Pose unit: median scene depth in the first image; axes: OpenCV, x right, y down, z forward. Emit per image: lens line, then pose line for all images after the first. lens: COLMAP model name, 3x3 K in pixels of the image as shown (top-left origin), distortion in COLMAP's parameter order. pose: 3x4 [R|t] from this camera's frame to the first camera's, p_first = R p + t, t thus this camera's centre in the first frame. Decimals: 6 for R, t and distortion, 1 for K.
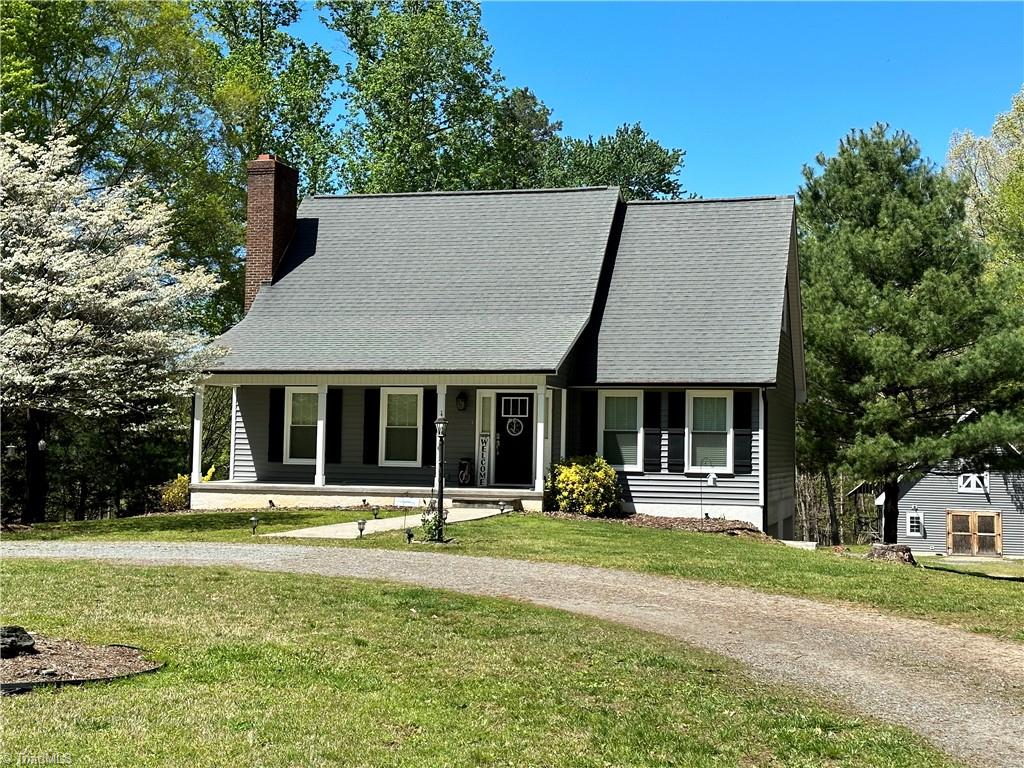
lens RADIAL K [[1440.3, 0, 516.1], [0, 1440.3, 378.5], [0, 0, 1]] dist [0.038611, 0.000000]
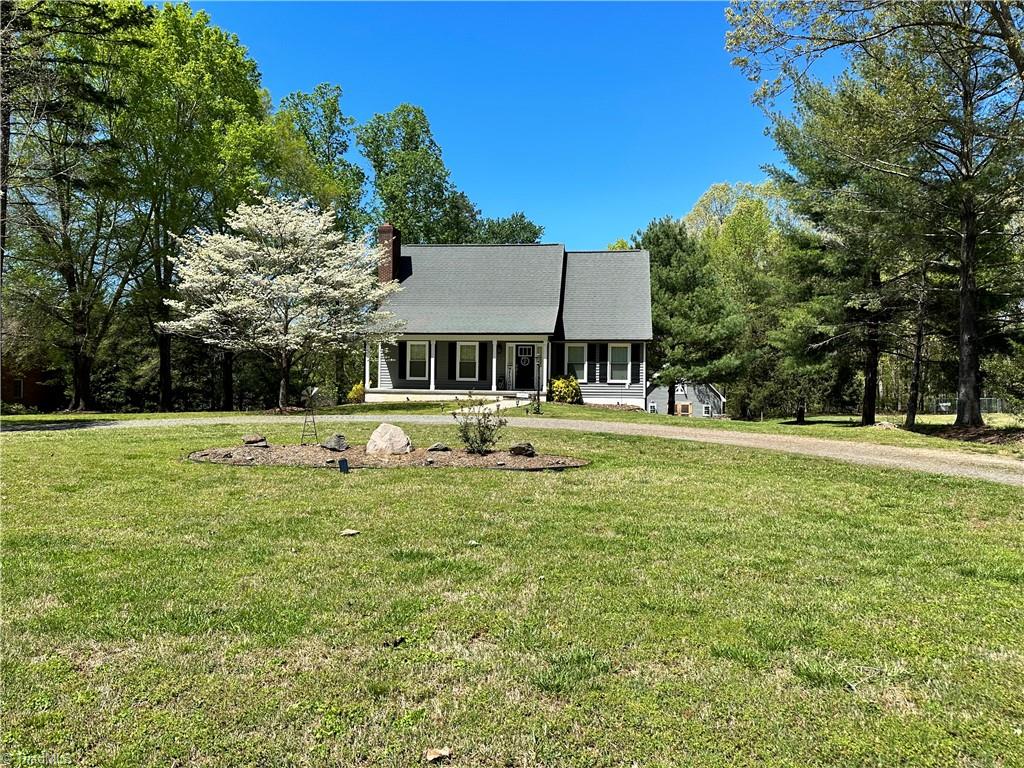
lens RADIAL K [[722.2, 0, 497.4], [0, 722.2, 387.4], [0, 0, 1]] dist [0.059251, -0.068495]
pose [[0.989392, -0.004743, 0.145190, -0.190740], [-0.004508, 0.997983, 0.063319, 0.006077], [-0.145198, -0.063302, 0.987376, -0.013002]]
